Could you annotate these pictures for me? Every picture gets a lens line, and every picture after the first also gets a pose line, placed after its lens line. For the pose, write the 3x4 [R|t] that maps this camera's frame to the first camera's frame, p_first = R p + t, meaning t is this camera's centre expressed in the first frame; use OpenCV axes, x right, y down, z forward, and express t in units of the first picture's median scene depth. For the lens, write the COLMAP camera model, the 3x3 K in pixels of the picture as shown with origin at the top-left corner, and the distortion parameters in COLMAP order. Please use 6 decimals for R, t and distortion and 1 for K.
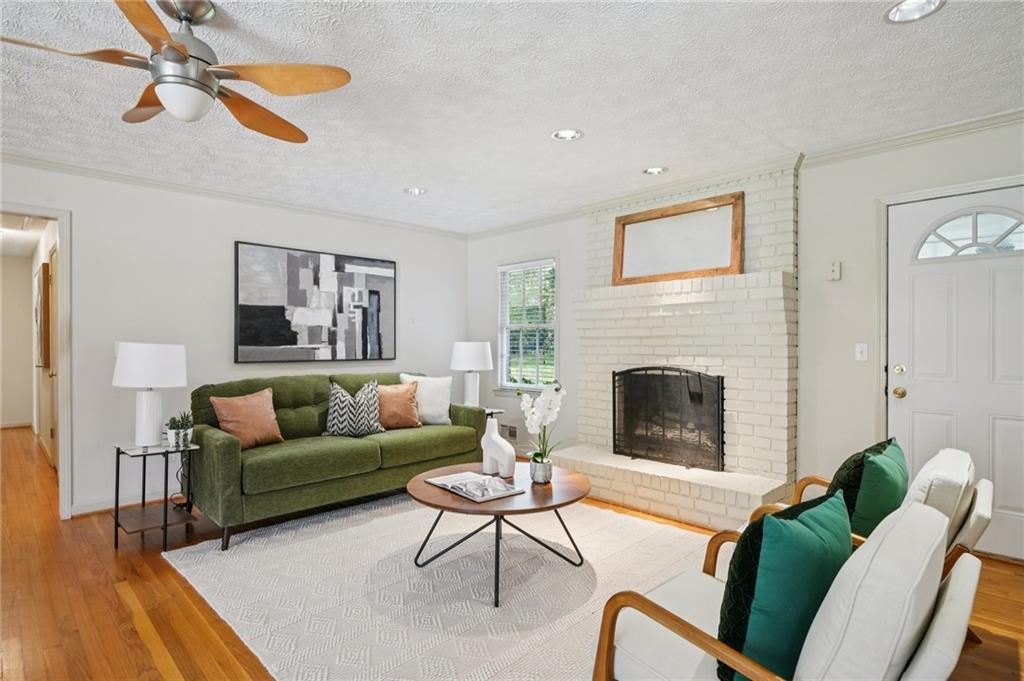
lens RADIAL K [[533.9, 0, 509.6], [0, 533.9, 341.6], [0, 0, 1]] dist [0.013864, 0.001336]
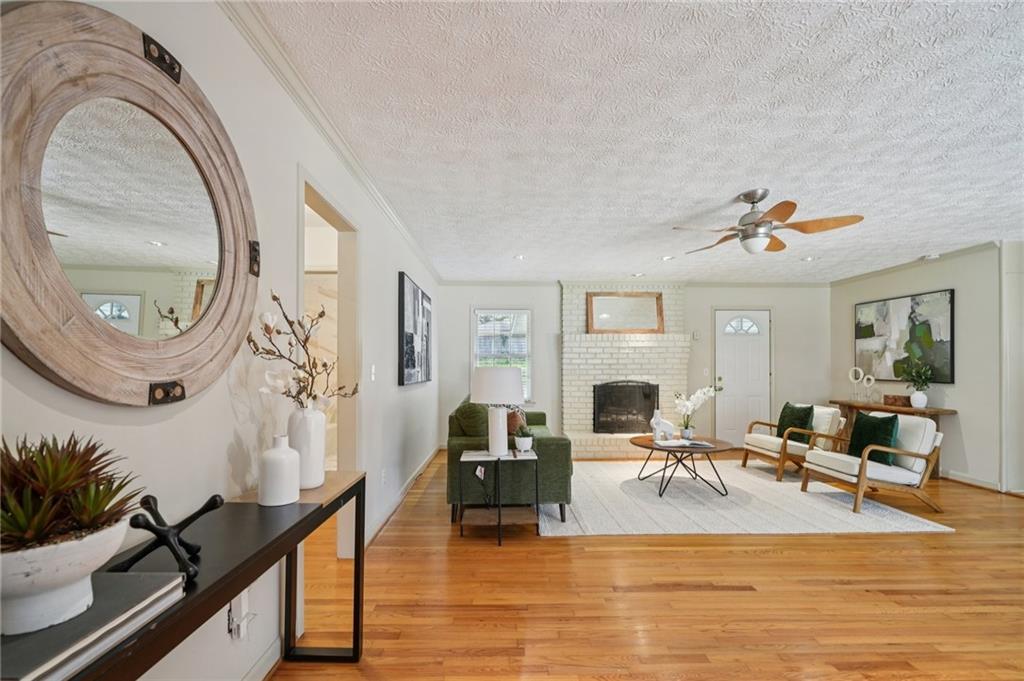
lens RADIAL K [[463.4, 0, 484.9], [0, 463.4, 362.4], [0, 0, 1]] dist [0.006419, -0.000589]
pose [[0.688699, 0.009878, 0.724980, -1.028392], [-0.005201, 0.999949, -0.008684, 0.001063], [-0.725029, 0.002210, 0.688715, 0.230125]]
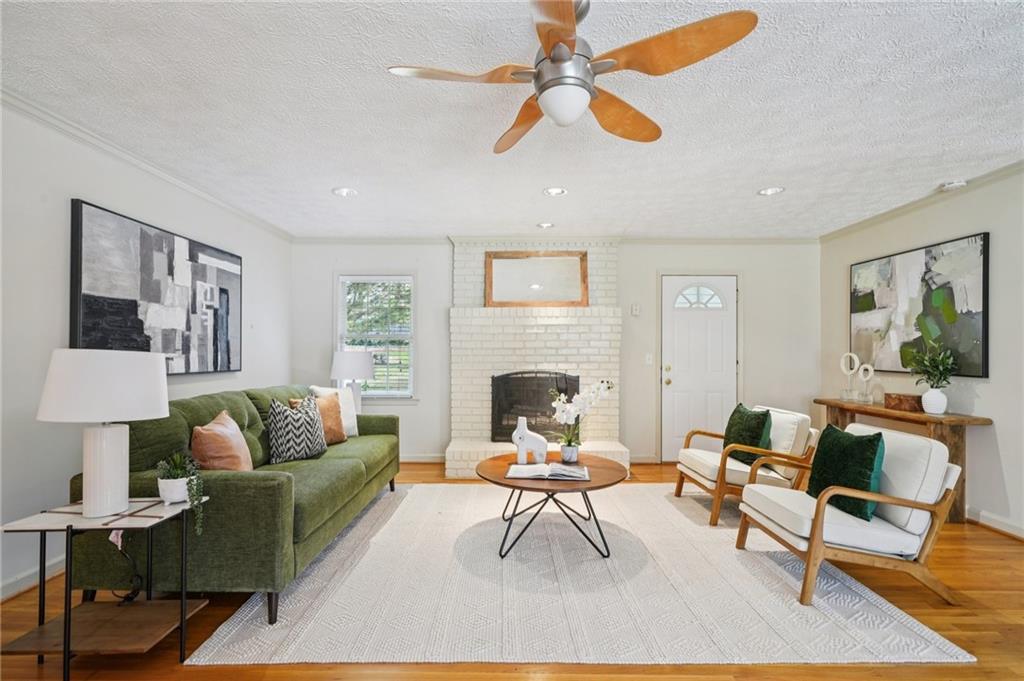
lens RADIAL K [[463.4, 0, 505.9], [0, 463.4, 350.2], [0, 0, 1]] dist [0.006419, -0.000589]
pose [[0.711330, 0.007401, 0.702820, -0.504534], [-0.005963, 0.999972, -0.004494, 0.001211], [-0.702833, -0.000994, 0.711354, 0.196755]]
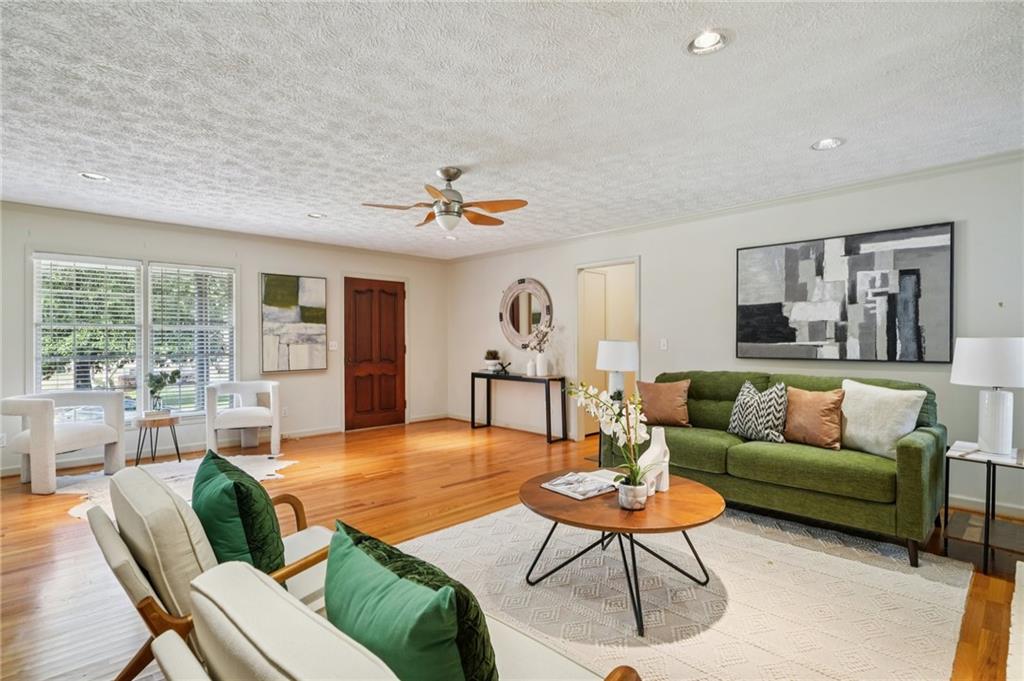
lens RADIAL K [[508.3, 0, 510.8], [0, 508.3, 345.9], [0, 0, 1]] dist [0.001454, 0.001654]
pose [[0.003611, 0.011831, -0.999923, 0.516760], [0.007517, 0.999901, 0.011857, -0.001173], [0.999965, -0.007559, 0.003522, 0.491203]]
